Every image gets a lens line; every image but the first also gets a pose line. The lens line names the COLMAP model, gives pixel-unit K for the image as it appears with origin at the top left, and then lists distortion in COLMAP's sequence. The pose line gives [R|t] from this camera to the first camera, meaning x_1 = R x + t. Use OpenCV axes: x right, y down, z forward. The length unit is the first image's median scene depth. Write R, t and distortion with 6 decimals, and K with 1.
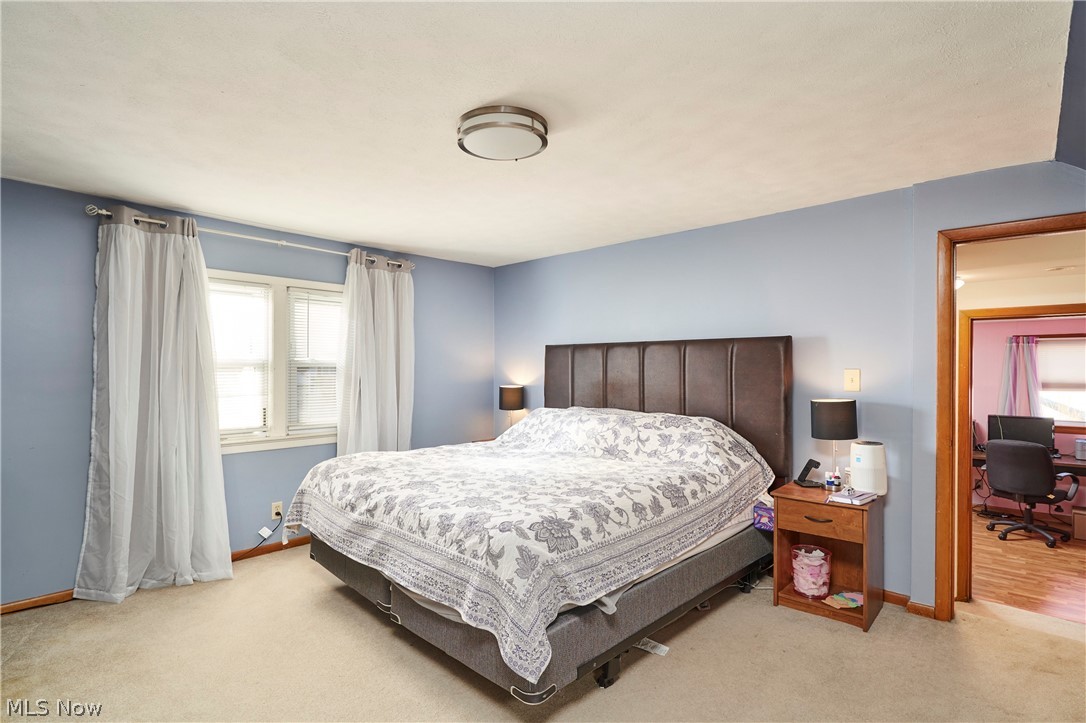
lens RADIAL K [[526.0, 0, 538.9], [0, 526.0, 373.5], [0, 0, 1]] dist [0.040595, 0.000016]
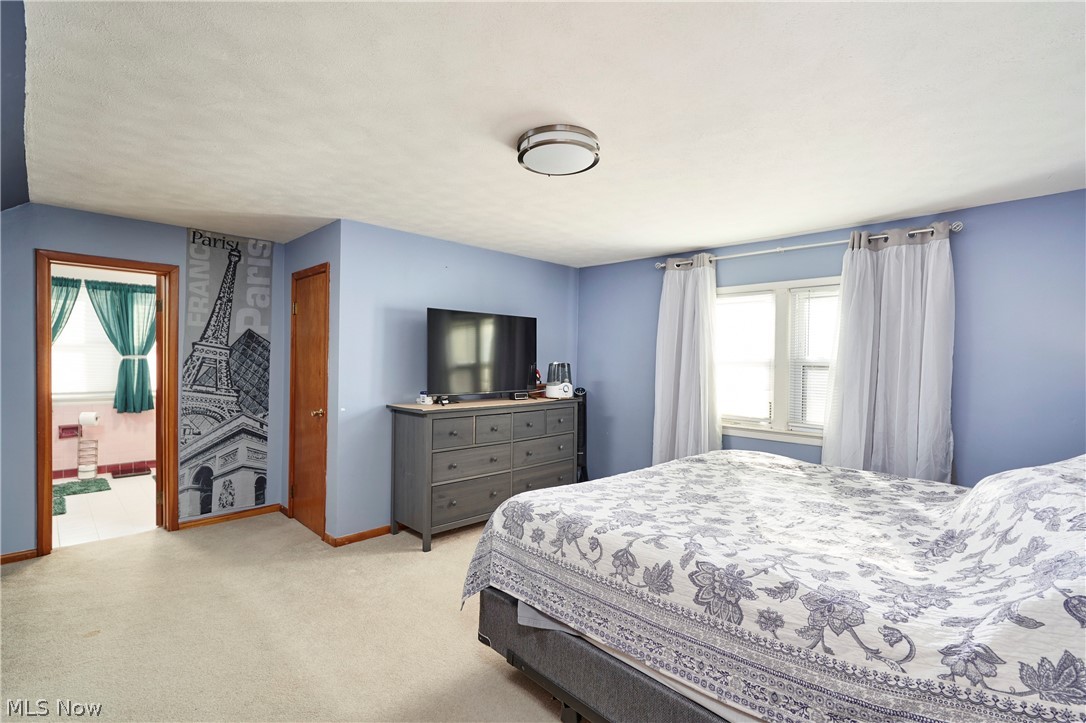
lens RADIAL K [[501.4, 0, 544.9], [0, 501.4, 366.4], [0, 0, 1]] dist [-0.002149, 0.000426]
pose [[-0.023488, 0.011702, -0.999656, 0.828412], [-0.030701, 0.999451, 0.012421, -0.011460], [0.999253, 0.030982, -0.023116, 0.855290]]
